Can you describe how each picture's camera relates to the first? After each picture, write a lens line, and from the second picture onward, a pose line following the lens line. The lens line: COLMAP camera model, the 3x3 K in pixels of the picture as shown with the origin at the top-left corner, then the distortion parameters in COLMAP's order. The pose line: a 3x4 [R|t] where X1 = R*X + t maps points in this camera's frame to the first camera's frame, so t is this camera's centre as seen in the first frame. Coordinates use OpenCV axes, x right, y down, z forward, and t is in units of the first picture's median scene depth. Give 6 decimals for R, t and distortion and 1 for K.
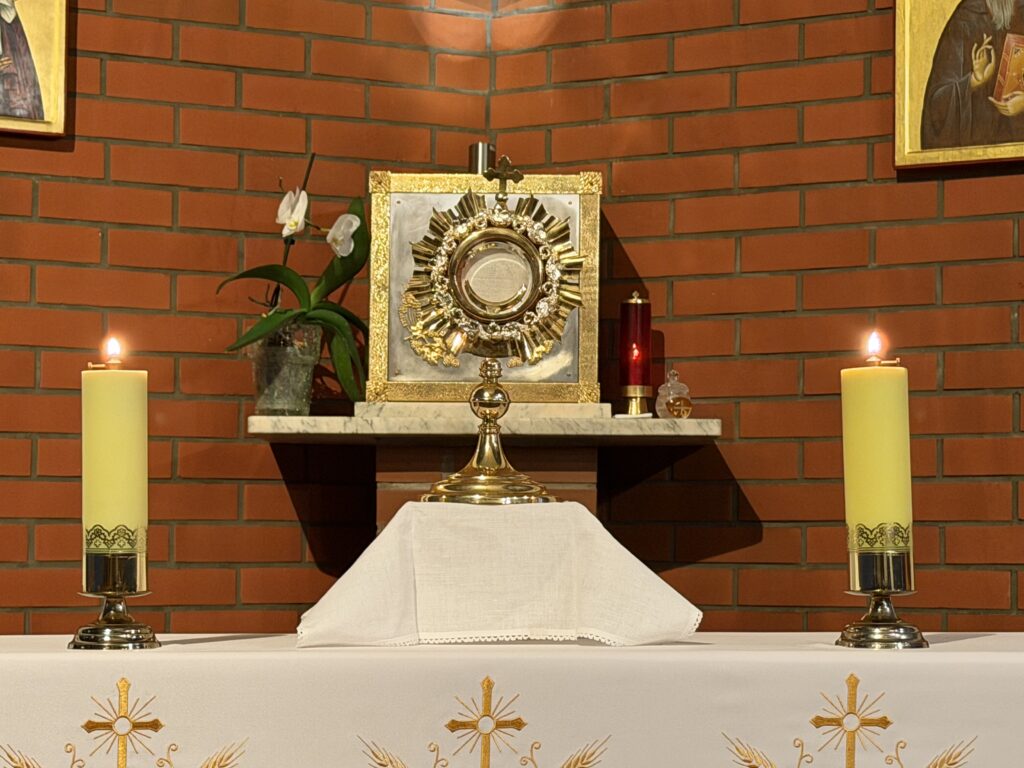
lens RADIAL K [[2711.2, 0, 512.0], [0, 2711.2, 384.0], [0, 0, 1]] dist [0.135223, 0.072001]
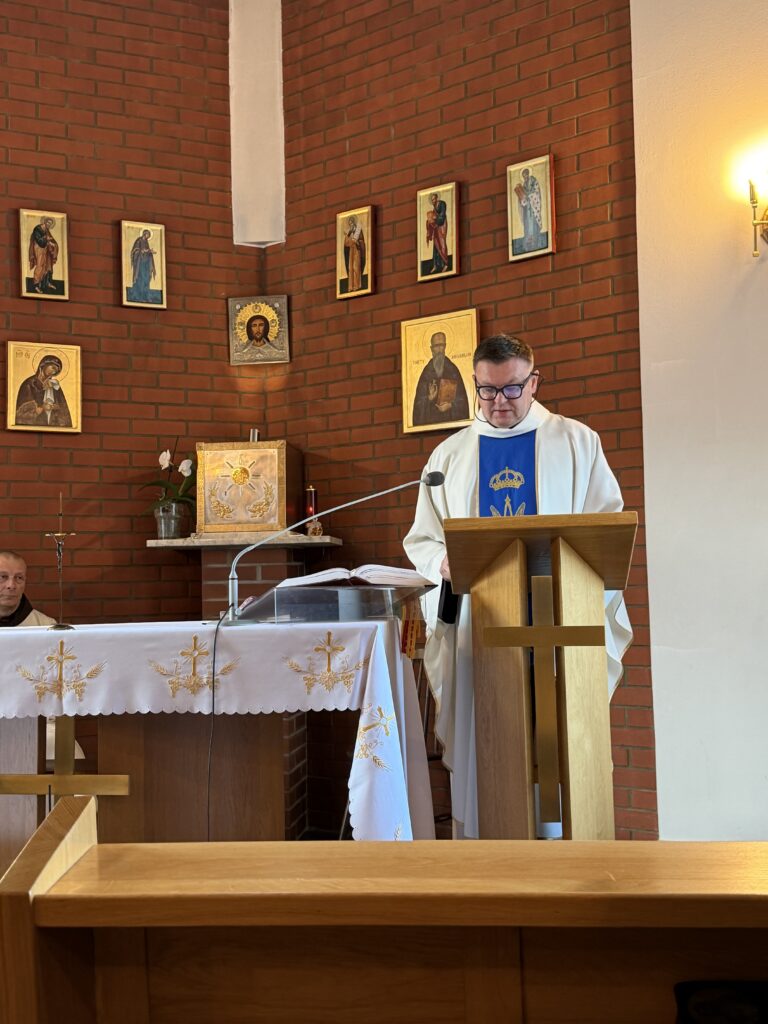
lens RADIAL K [[1149.9, 0, 378.9], [0, 1149.9, 512.2], [0, 0, 1]] dist [0.202339, -0.438916]
pose [[0.993500, -0.031377, -0.109422, 0.234122], [0.030958, 0.999505, -0.005525, -0.001641], [0.109541, 0.002102, 0.993980, -0.061727]]
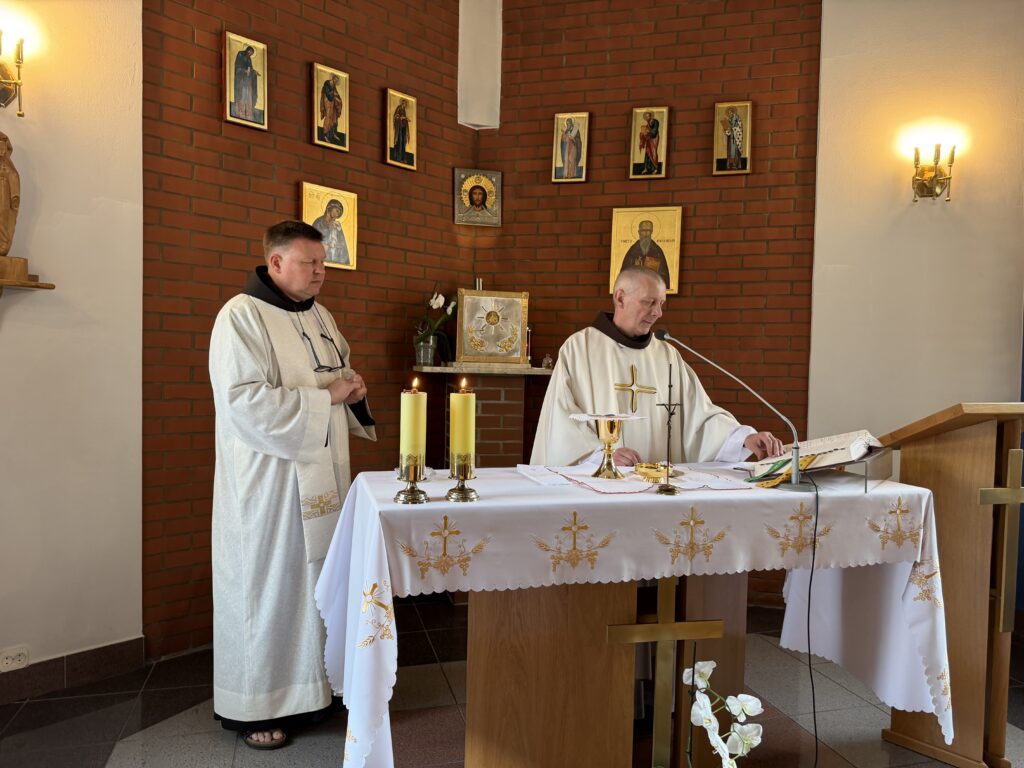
lens RADIAL K [[708.8, 0, 508.1], [0, 708.8, 392.2], [0, 0, 1]] dist [0.114975, -0.224413]
pose [[0.961616, 0.009187, 0.274244, -0.219207], [-0.038425, 0.994100, 0.101435, -0.044104], [-0.271694, -0.108079, 0.956296, 0.185798]]
